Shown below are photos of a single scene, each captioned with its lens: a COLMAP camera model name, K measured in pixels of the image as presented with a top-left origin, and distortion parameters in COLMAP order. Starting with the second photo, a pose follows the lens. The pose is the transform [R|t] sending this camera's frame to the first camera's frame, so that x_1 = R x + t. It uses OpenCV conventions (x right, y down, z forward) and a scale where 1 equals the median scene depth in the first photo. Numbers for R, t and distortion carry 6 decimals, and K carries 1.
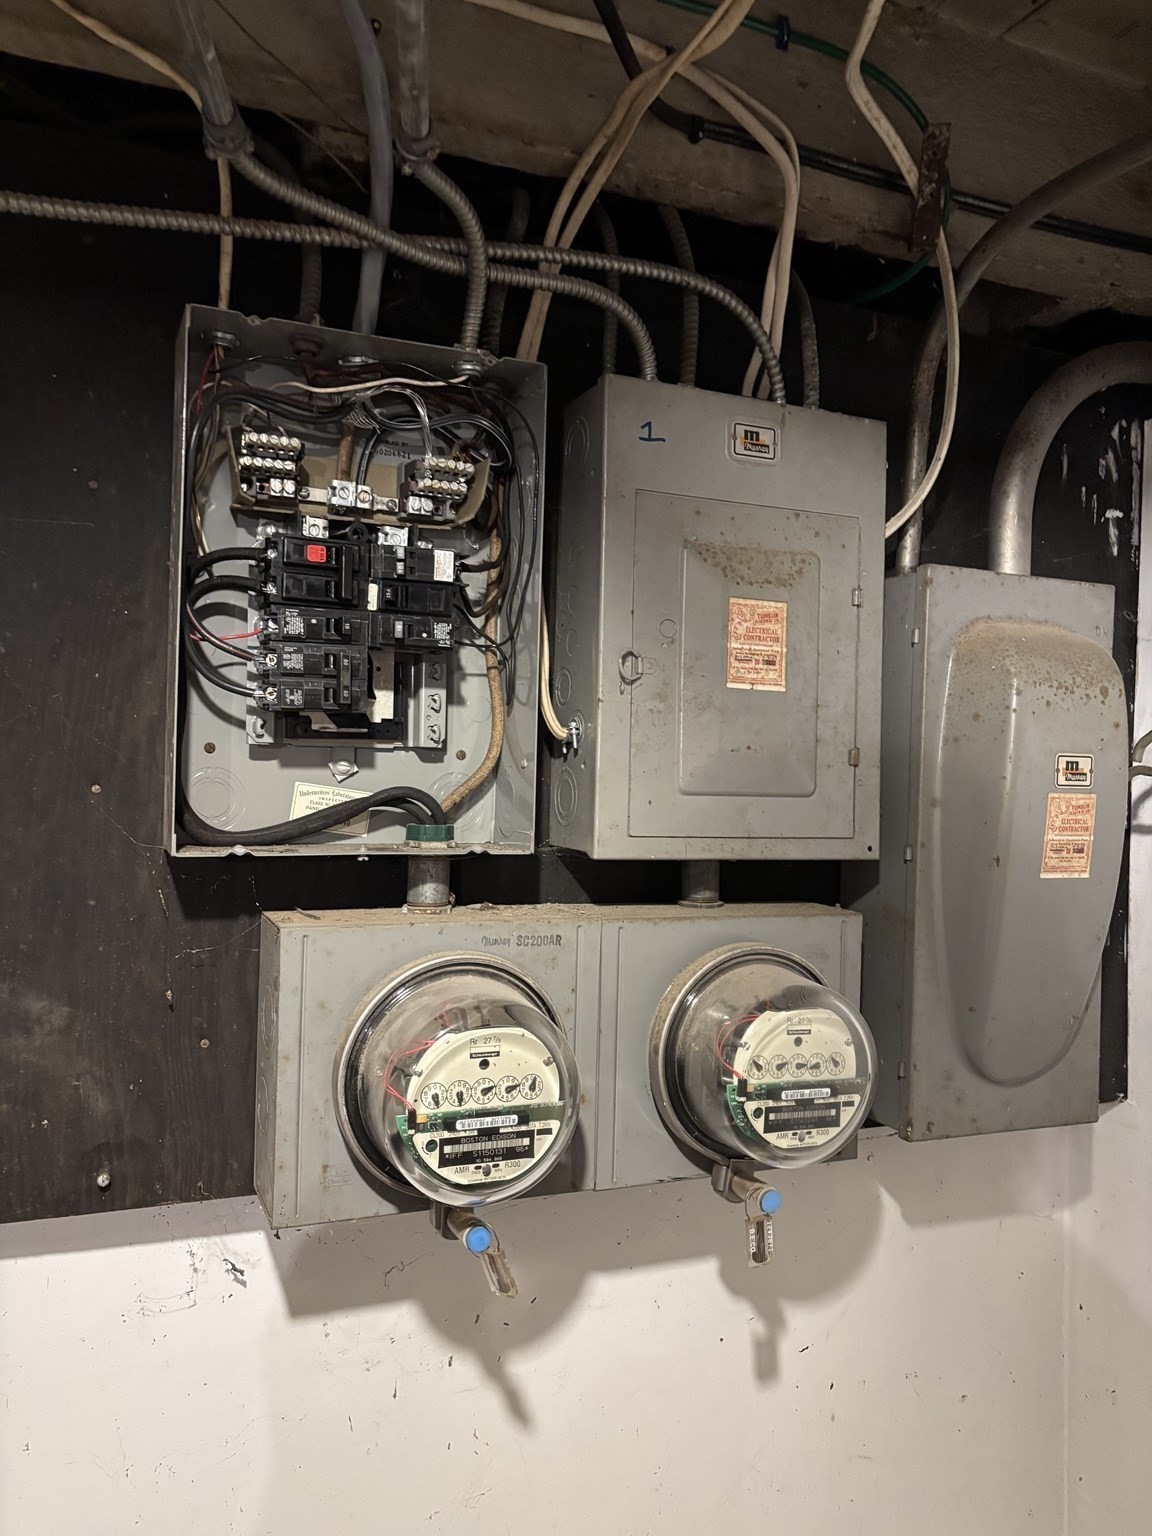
lens RADIAL K [[1161.5, 0, 576.0], [0, 1161.5, 768.0], [0, 0, 1]] dist [0.001757, 0.001109]
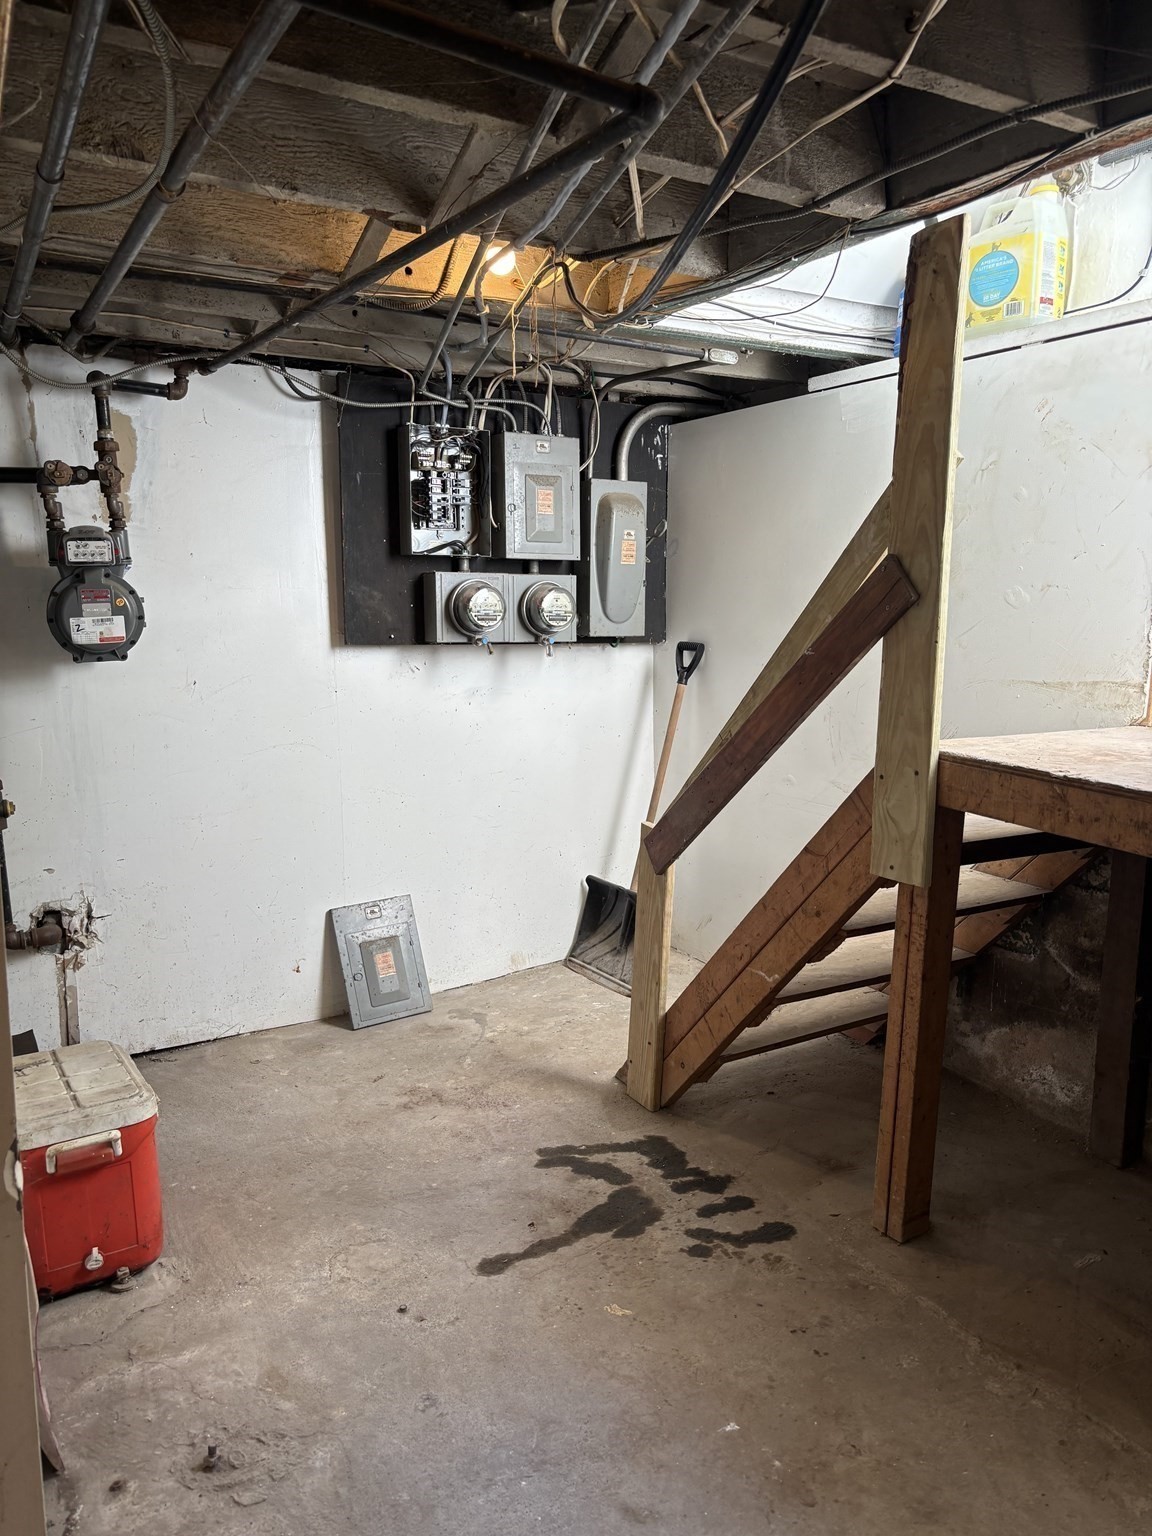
lens RADIAL K [[1161.5, 0, 576.0], [0, 1161.5, 768.0], [0, 0, 1]] dist [0.001757, 0.001109]
pose [[0.990703, -0.043241, 0.128985, -0.269964], [0.023709, 0.988511, 0.149280, 0.187010], [-0.133958, -0.144834, 0.980346, -2.827220]]
